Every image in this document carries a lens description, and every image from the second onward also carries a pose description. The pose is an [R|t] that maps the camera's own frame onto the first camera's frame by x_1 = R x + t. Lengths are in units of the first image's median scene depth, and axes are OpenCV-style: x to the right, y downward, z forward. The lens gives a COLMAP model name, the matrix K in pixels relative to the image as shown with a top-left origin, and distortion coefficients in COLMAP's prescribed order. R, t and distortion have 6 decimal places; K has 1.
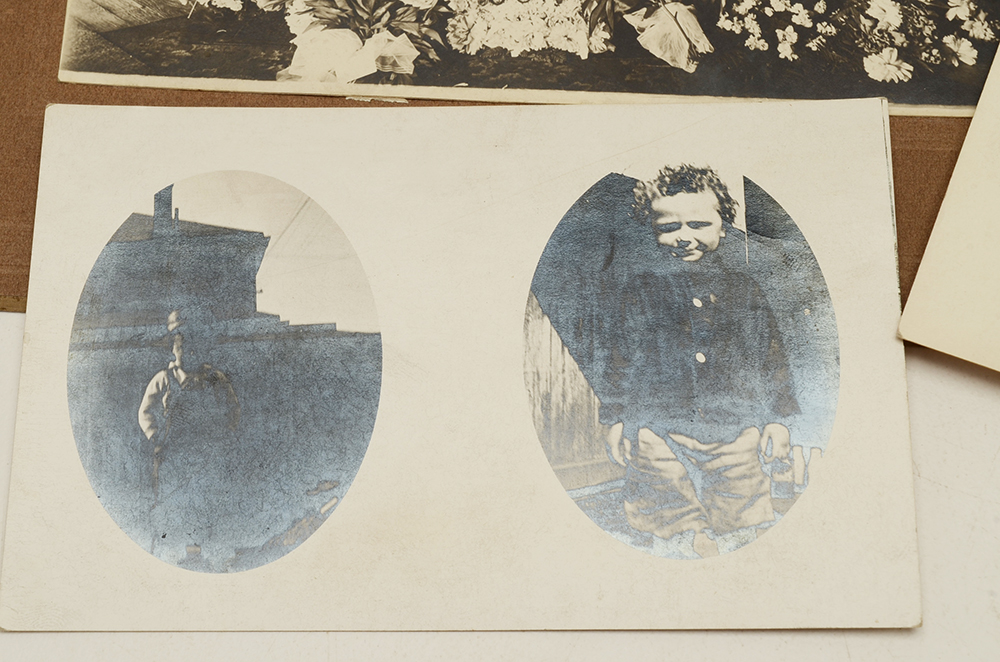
lens RADIAL K [[2429.2, 0, 500.2], [0, 2429.2, 329.0], [0, 0, 1]] dist [0.044424, 0.000000]
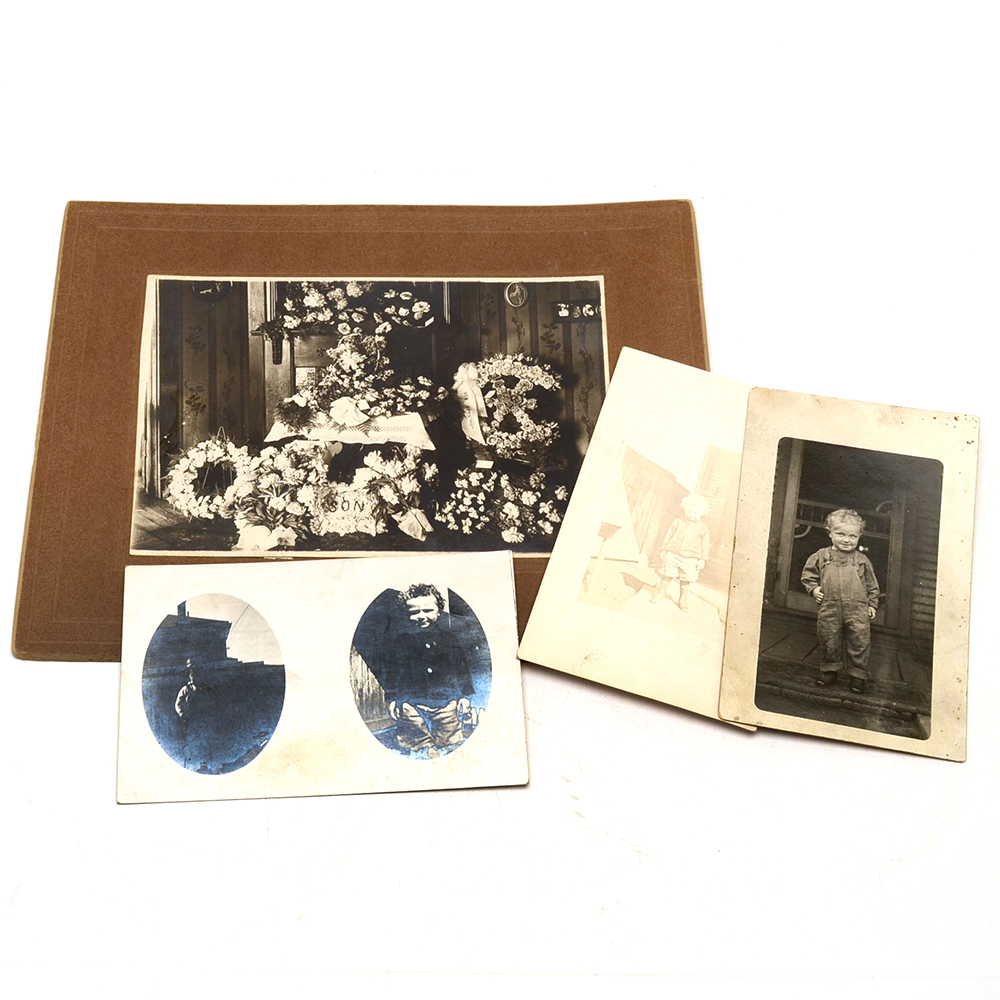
lens RADIAL K [[1779.9, 0, 495.7], [0, 1779.9, 496.7], [0, 0, 1]] dist [-0.038428, 0.000000]
pose [[0.995435, -0.030023, 0.090600, -0.000122], [0.039765, 0.993385, -0.107724, 0.030646], [-0.086767, 0.110834, 0.990044, -0.614002]]
